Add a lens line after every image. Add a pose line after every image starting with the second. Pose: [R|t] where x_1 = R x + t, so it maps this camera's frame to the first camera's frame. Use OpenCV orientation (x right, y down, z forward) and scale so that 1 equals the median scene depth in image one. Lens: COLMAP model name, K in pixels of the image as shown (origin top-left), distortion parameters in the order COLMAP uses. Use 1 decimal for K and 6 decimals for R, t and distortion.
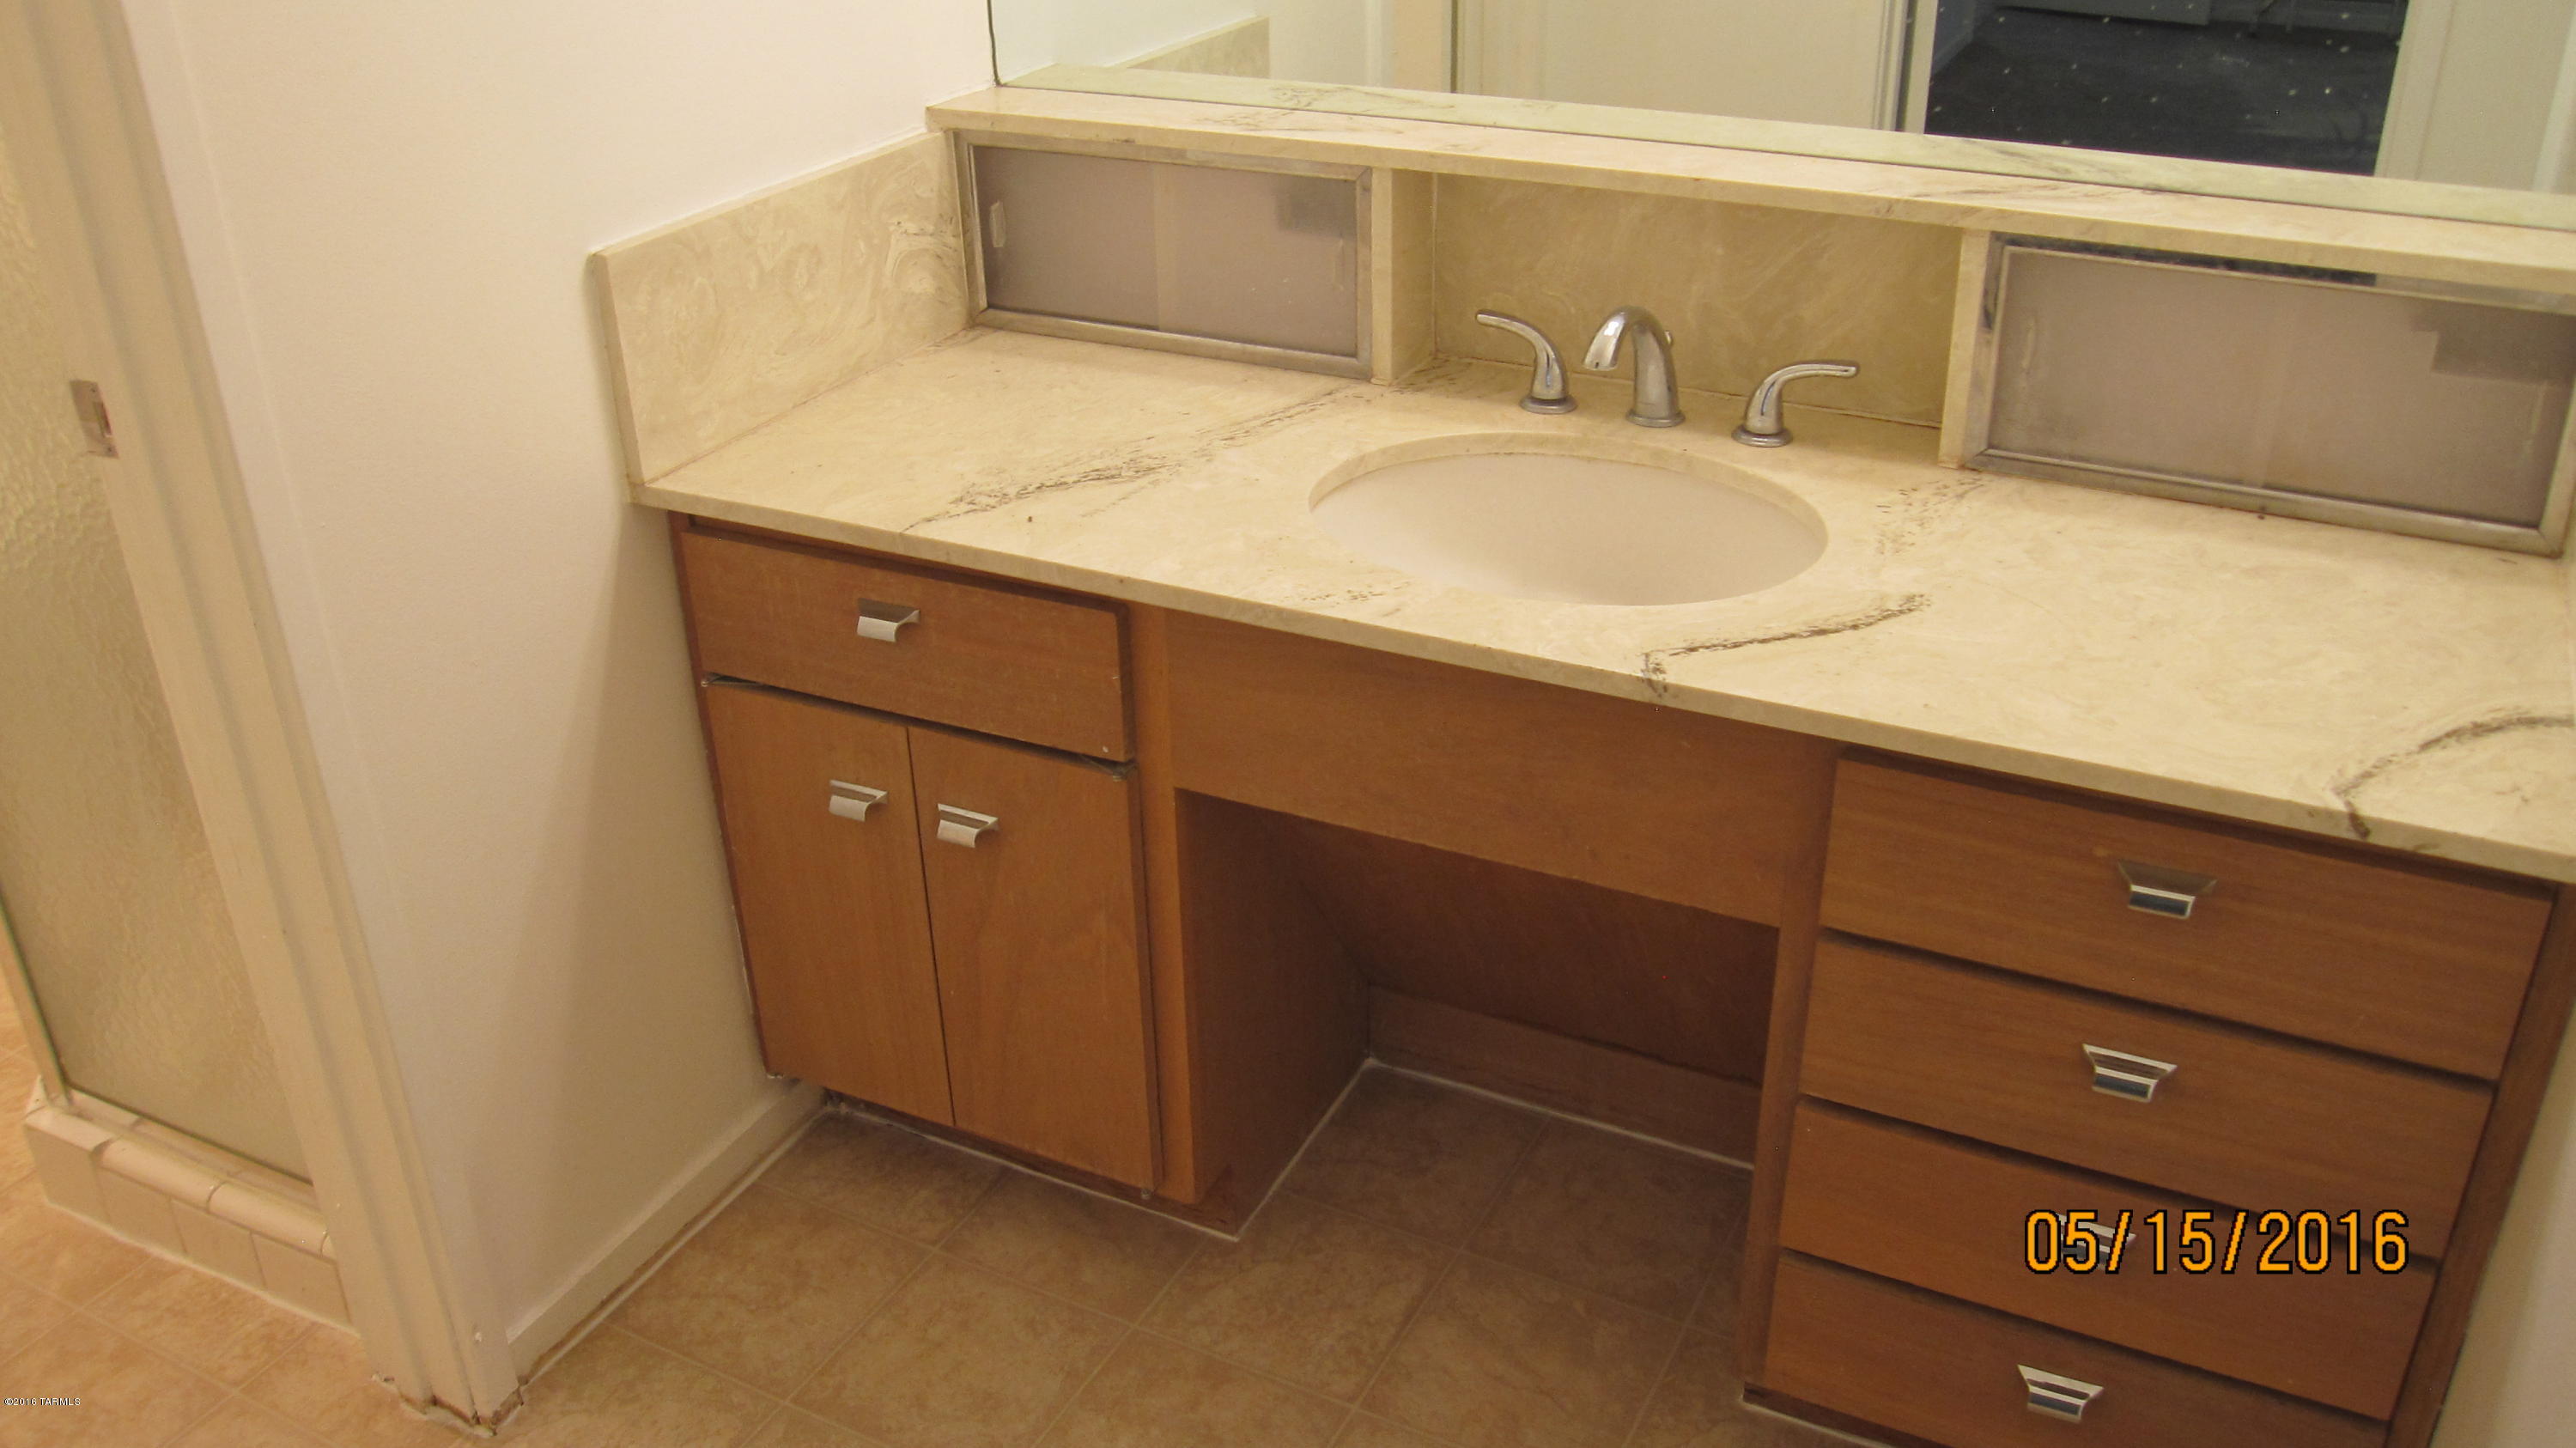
lens RADIAL K [[2099.5, 0, 1282.6], [0, 2099.5, 726.1], [0, 0, 1]] dist [-0.002906, 0.007500]
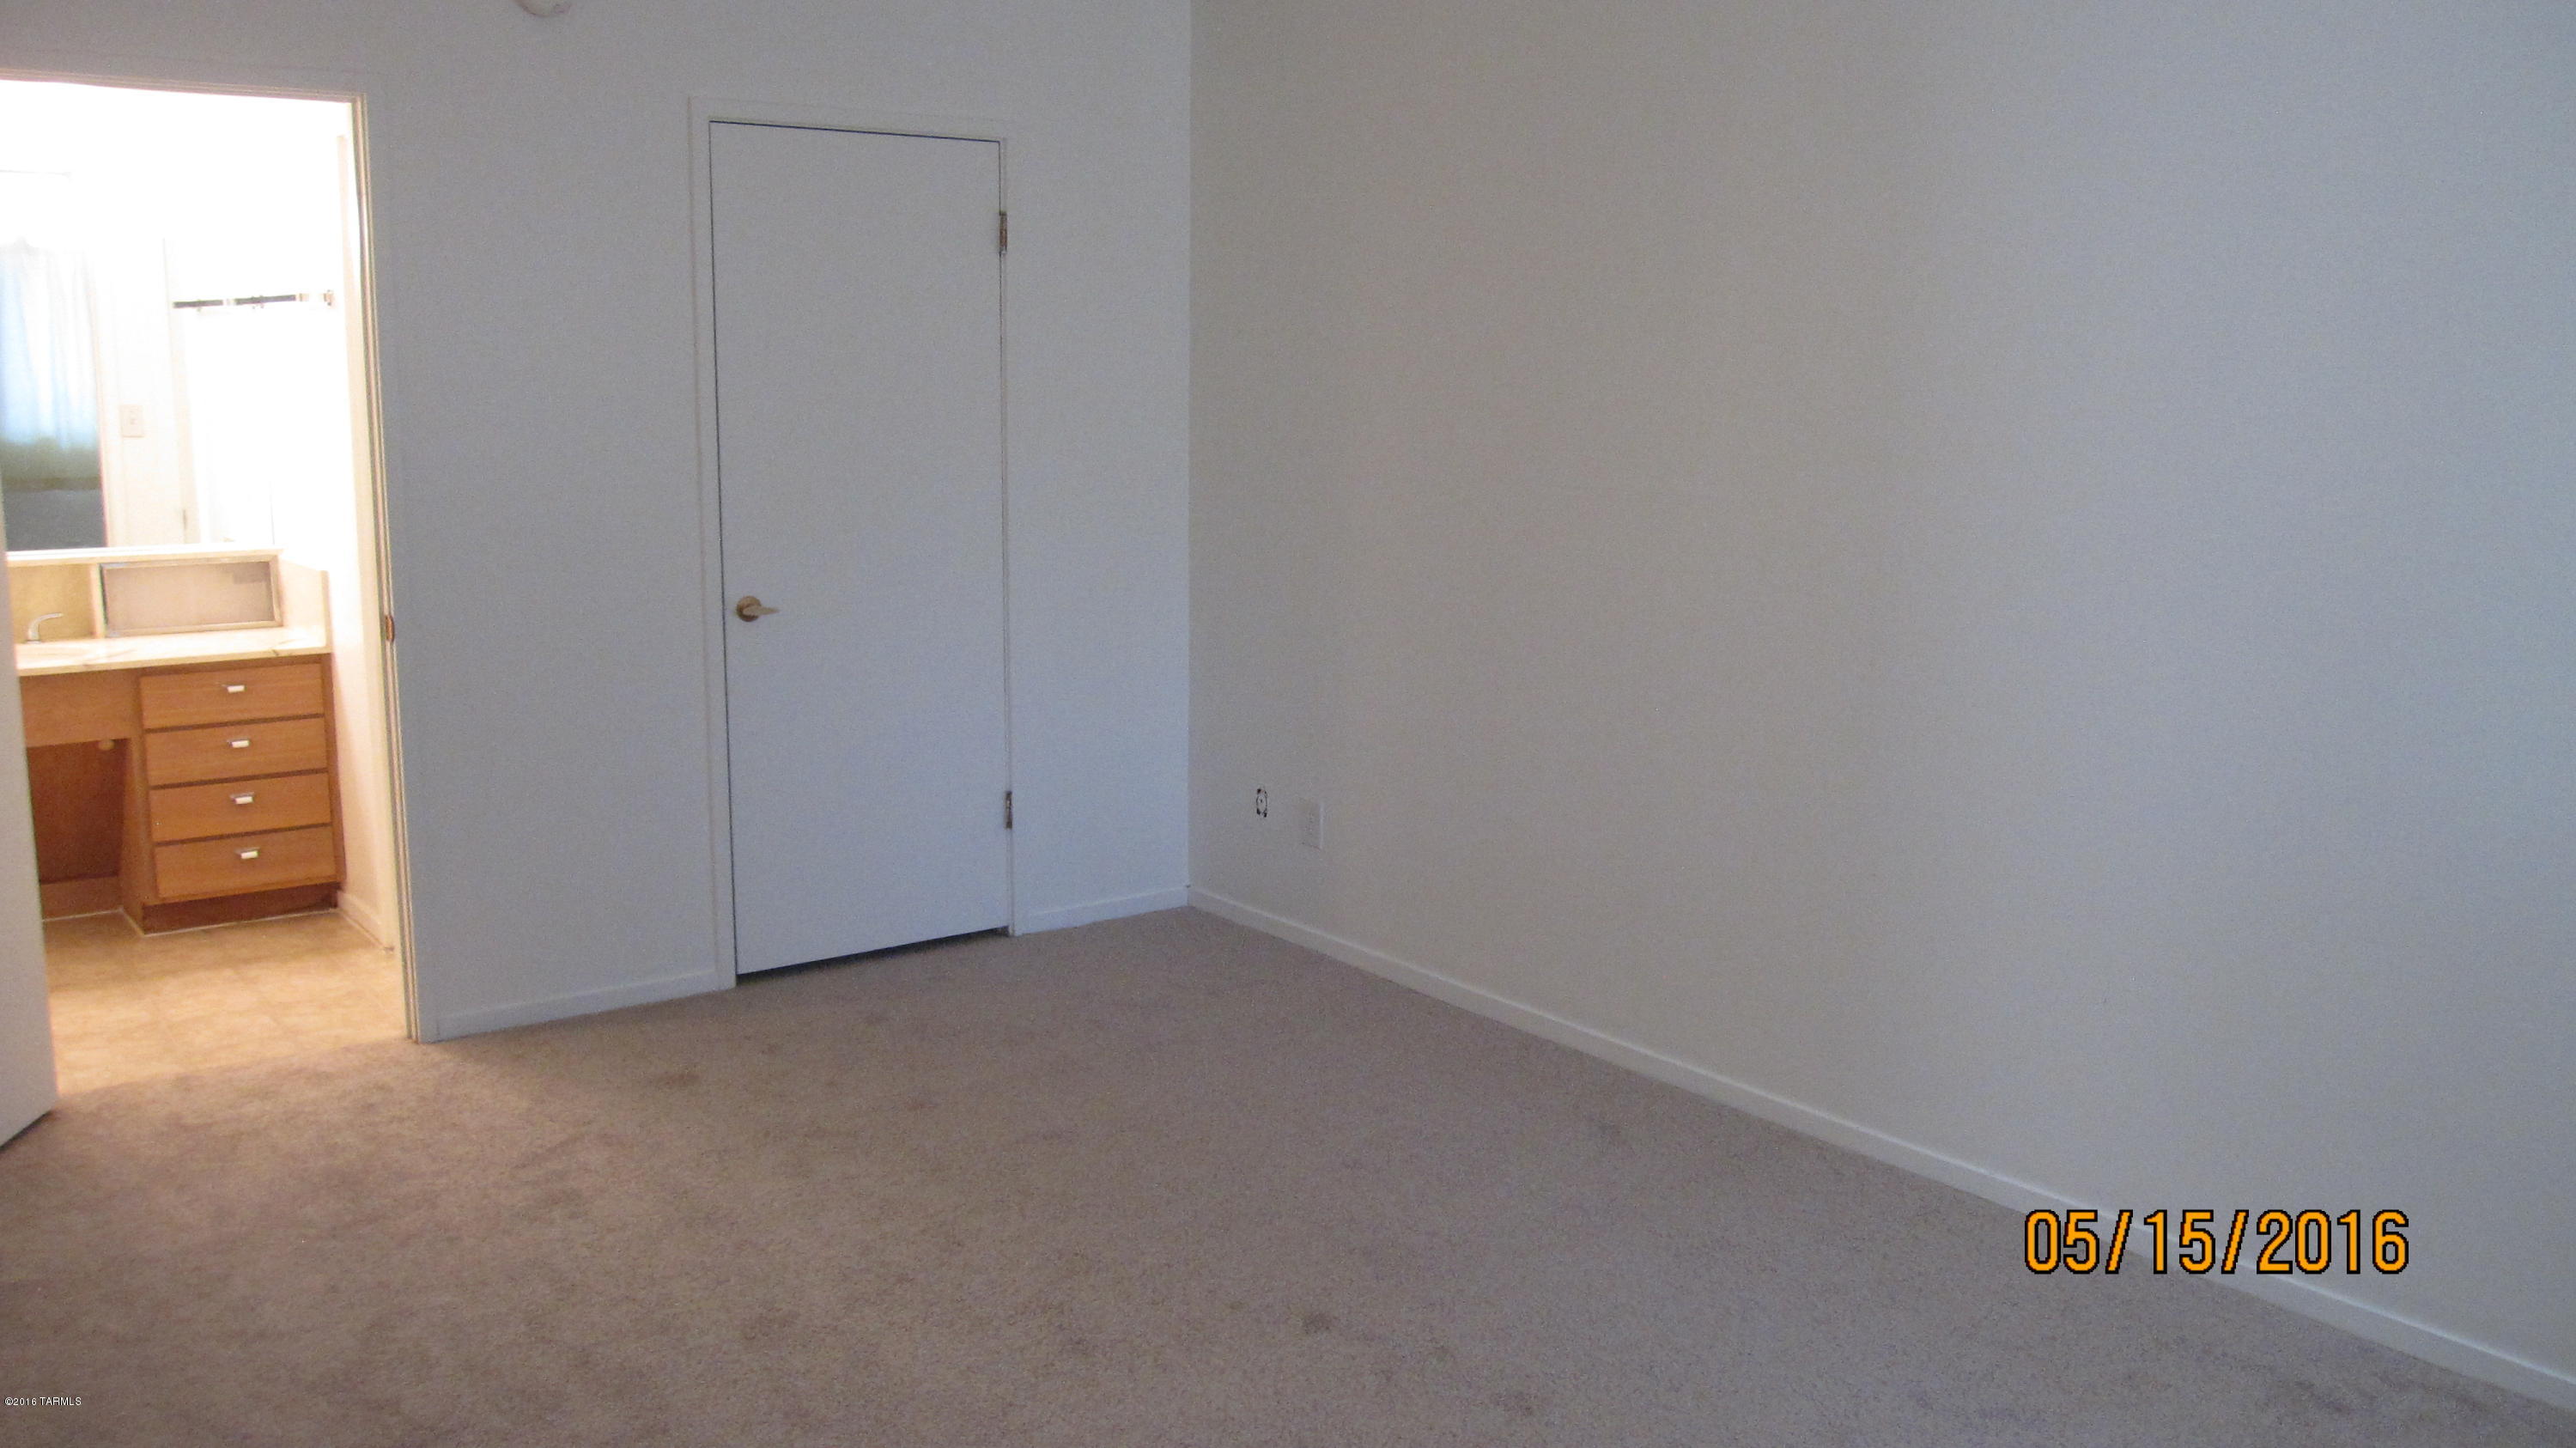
lens RADIAL K [[2099.5, 0, 1287.3], [0, 2099.5, 730.5], [0, 0, 1]] dist [-0.002906, 0.007500]
pose [[0.437878, -0.136097, 0.888674, -1.990974], [0.402818, 0.913403, -0.058597, 1.044611], [-0.803742, 0.383632, 0.454781, -2.112008]]
